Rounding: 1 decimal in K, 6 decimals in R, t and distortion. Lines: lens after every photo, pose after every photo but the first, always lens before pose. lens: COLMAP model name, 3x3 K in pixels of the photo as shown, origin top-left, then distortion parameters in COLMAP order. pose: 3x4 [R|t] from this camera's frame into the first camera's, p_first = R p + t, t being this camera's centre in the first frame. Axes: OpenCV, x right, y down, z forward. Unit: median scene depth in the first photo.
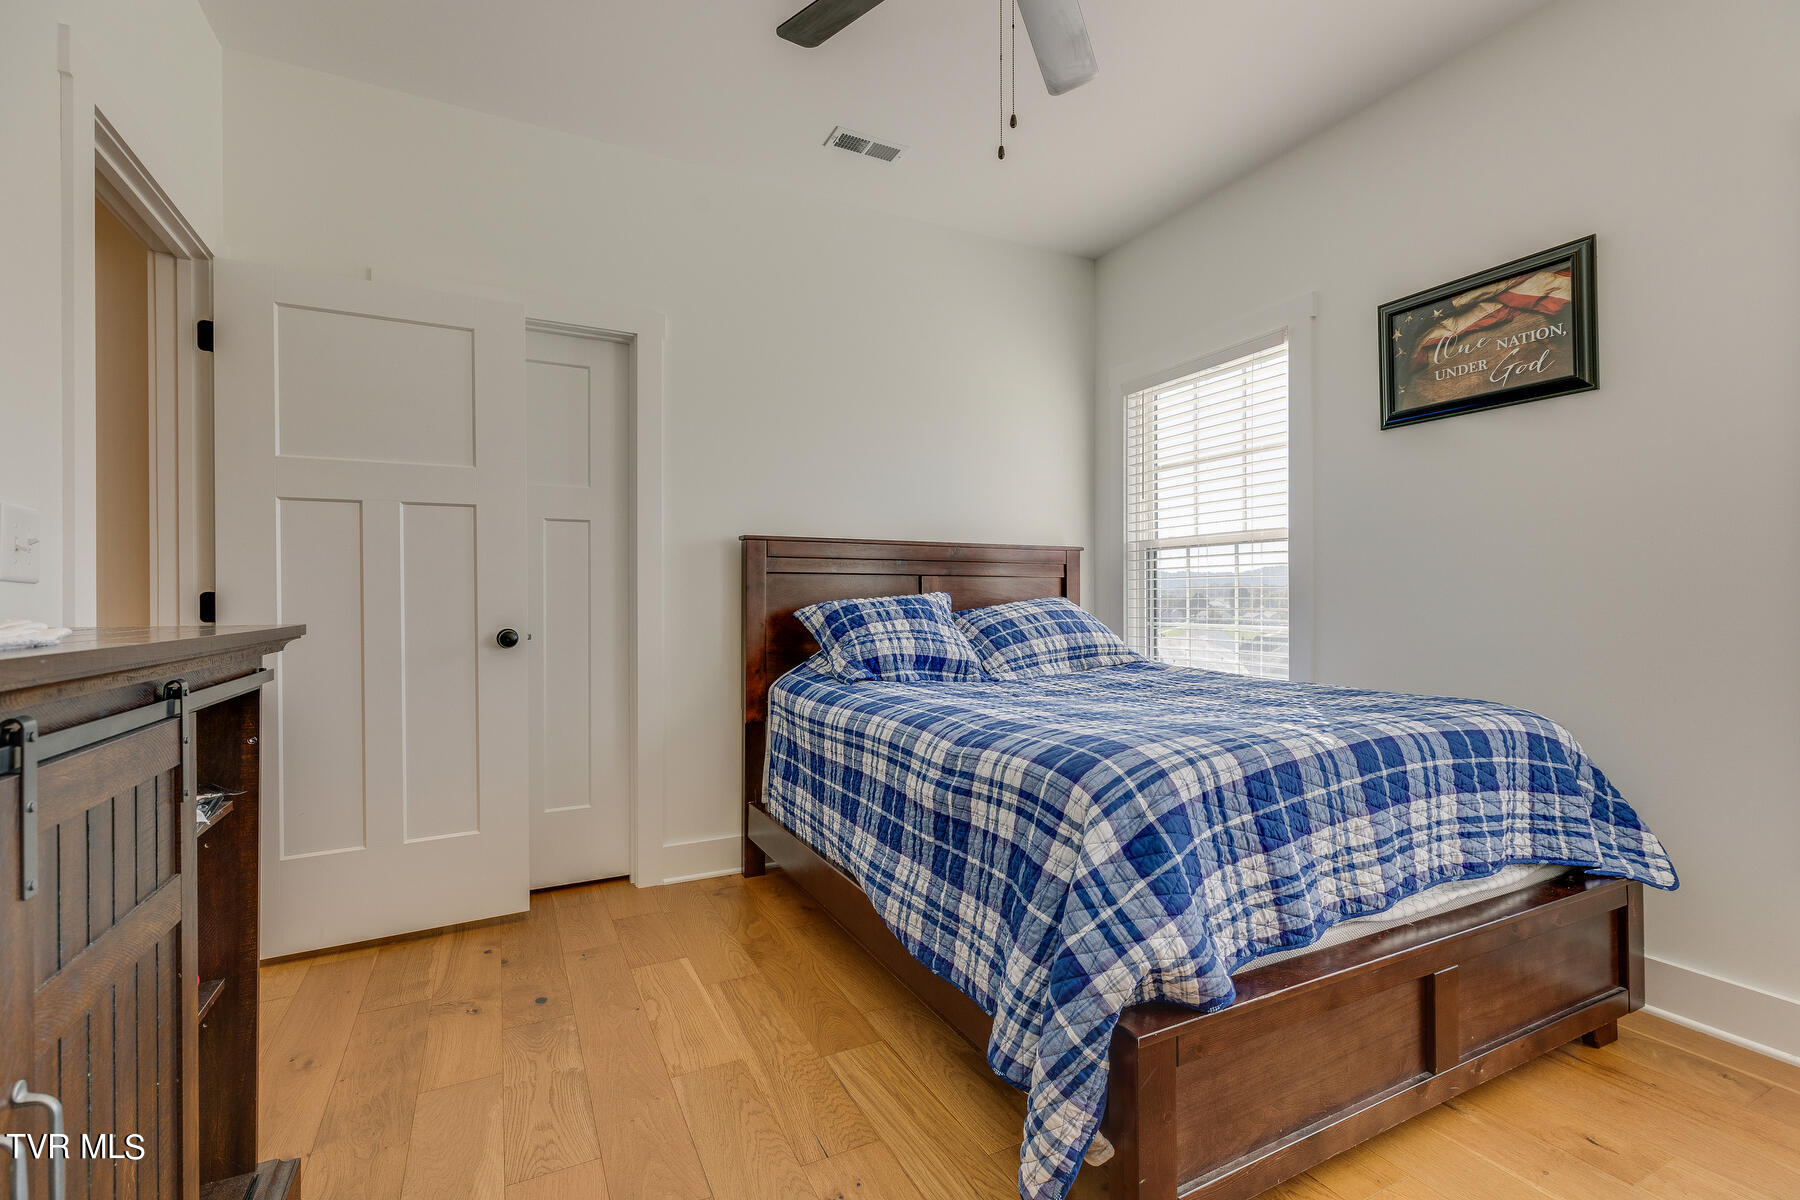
lens RADIAL K [[808.1, 0, 900.0], [0, 808.1, 600.0], [0, 0, 1]] dist [-0.001555, -0.000089]
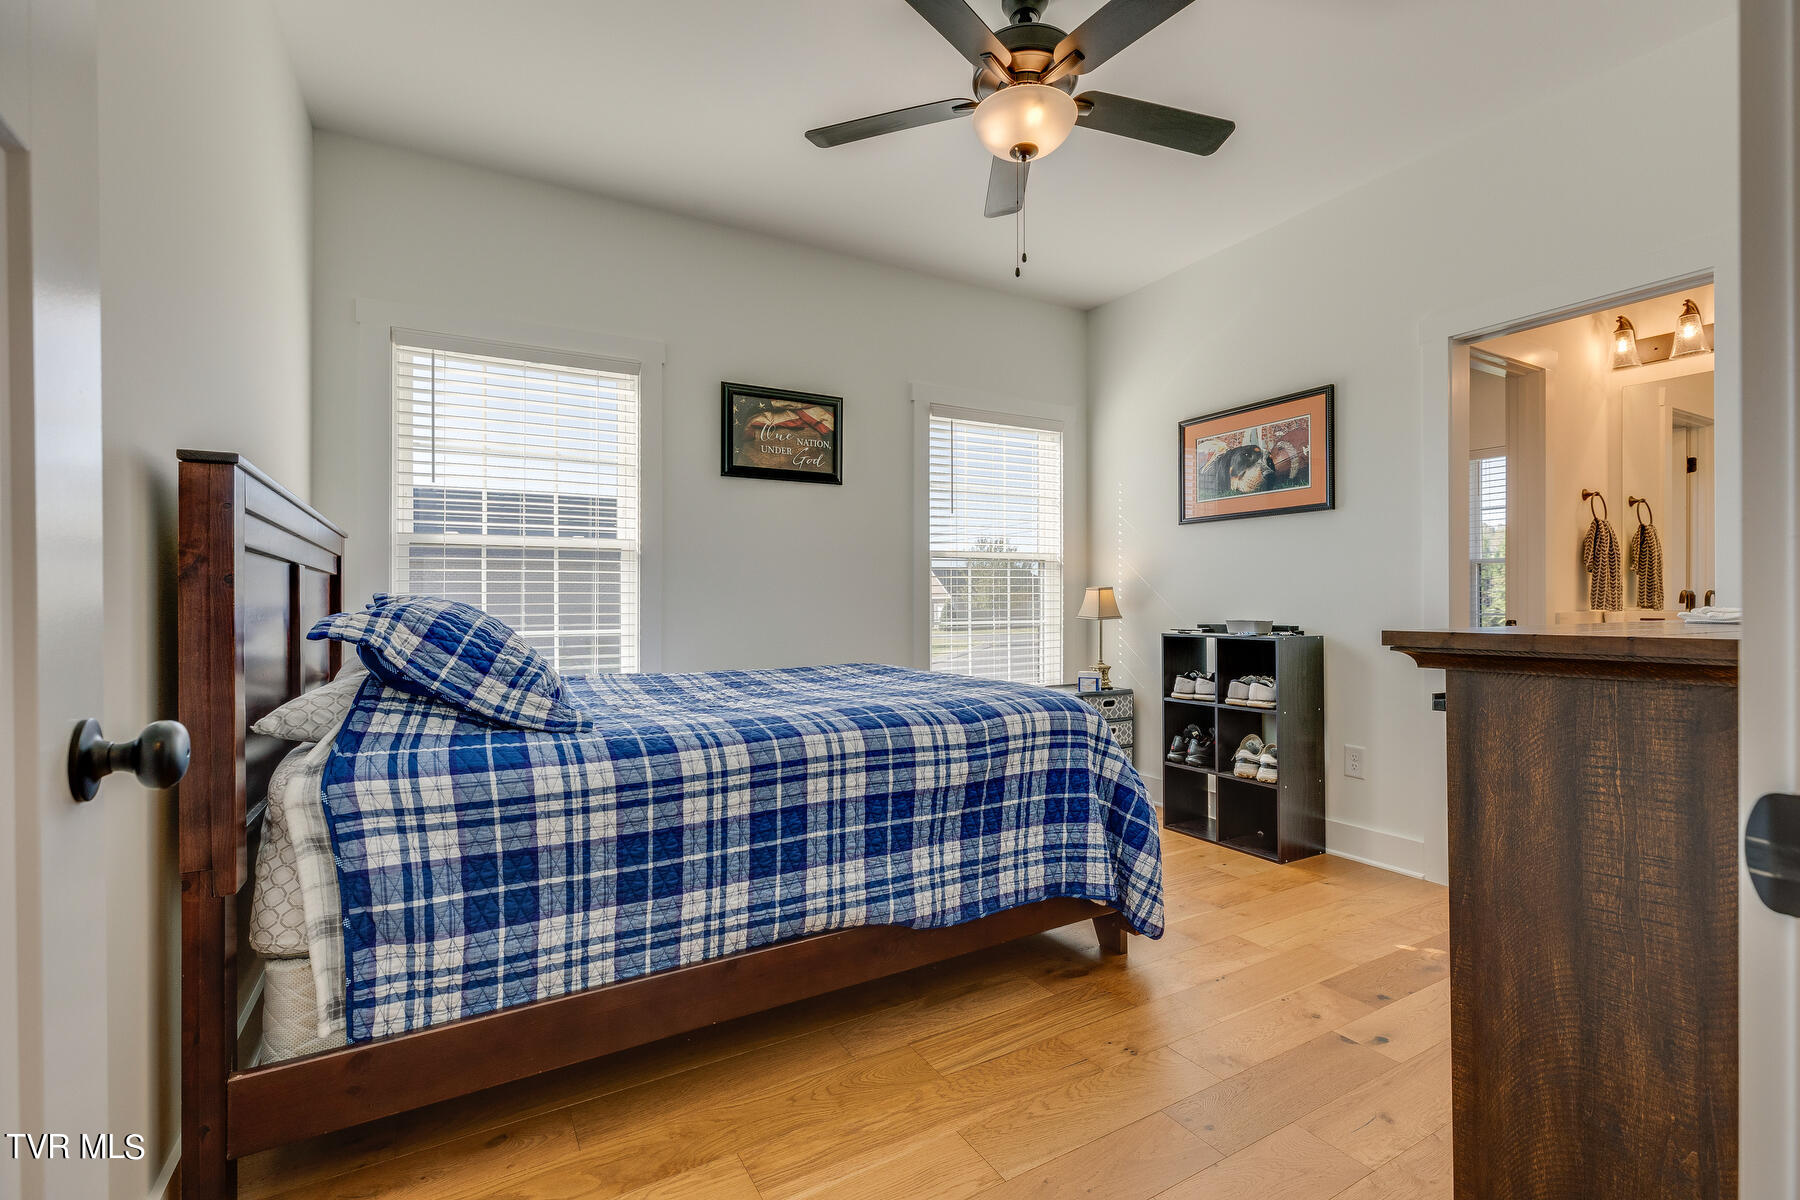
lens RADIAL K [[808.1, 0, 900.0], [0, 808.1, 600.0], [0, 0, 1]] dist [-0.001555, -0.000089]
pose [[-0.050487, 0.003693, 0.998718, -0.813752], [0.006757, 0.999972, -0.003356, 0.000814], [-0.998702, 0.006578, -0.050511, 0.846774]]
